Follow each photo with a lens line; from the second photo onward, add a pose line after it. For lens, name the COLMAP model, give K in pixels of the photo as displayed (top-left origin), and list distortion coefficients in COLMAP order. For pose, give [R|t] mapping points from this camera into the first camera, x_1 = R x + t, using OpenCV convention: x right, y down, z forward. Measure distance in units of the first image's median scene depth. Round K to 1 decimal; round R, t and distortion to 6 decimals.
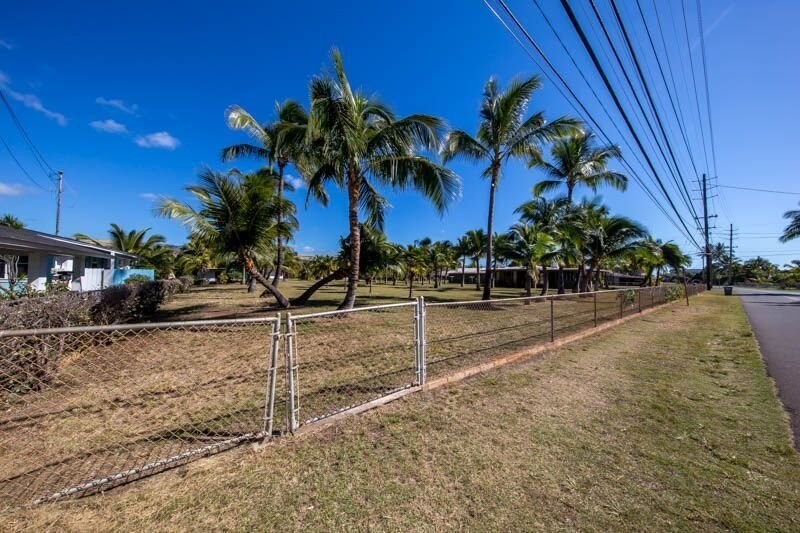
lens RADIAL K [[254.2, 0, 402.6], [0, 254.2, 269.4], [0, 0, 1]] dist [0.001126, -0.002078]
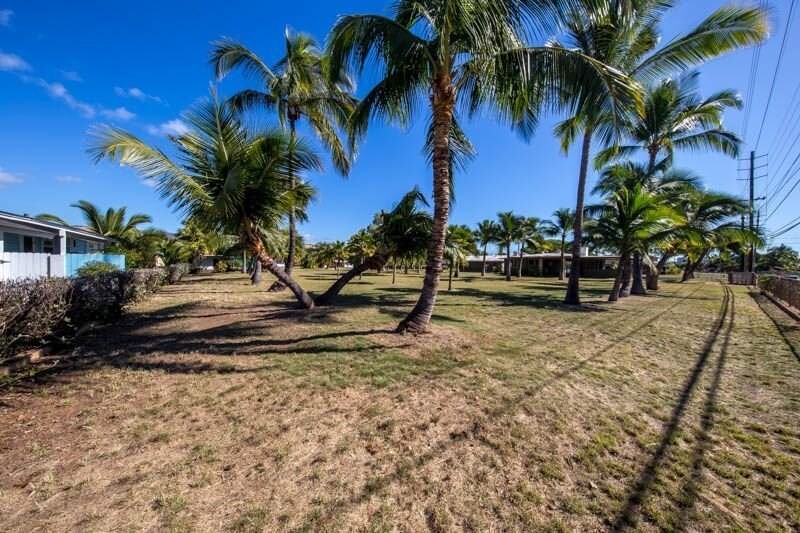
lens RADIAL K [[254.2, 0, 402.6], [0, 254.2, 269.4], [0, 0, 1]] dist [0.001126, -0.002078]
pose [[0.999998, 0.000819, 0.001855, -0.218702], [-0.000906, 0.998881, 0.047286, 0.008002], [-0.001815, -0.047288, 0.998880, 0.323921]]
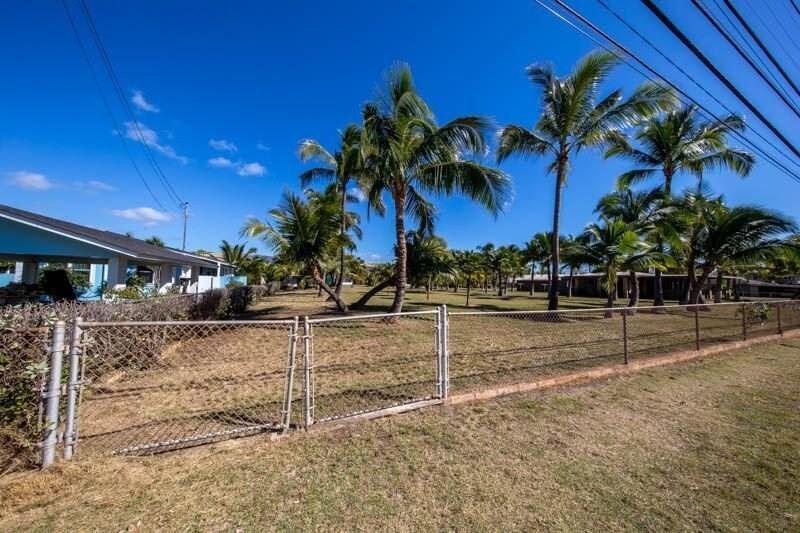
lens RADIAL K [[254.2, 0, 402.6], [0, 254.2, 269.4], [0, 0, 1]] dist [0.001126, -0.002078]
pose [[0.968462, -0.008142, -0.249030, 0.056461], [0.001658, 0.999654, -0.026234, -0.001166], [0.249157, 0.024994, 0.968140, 0.009167]]
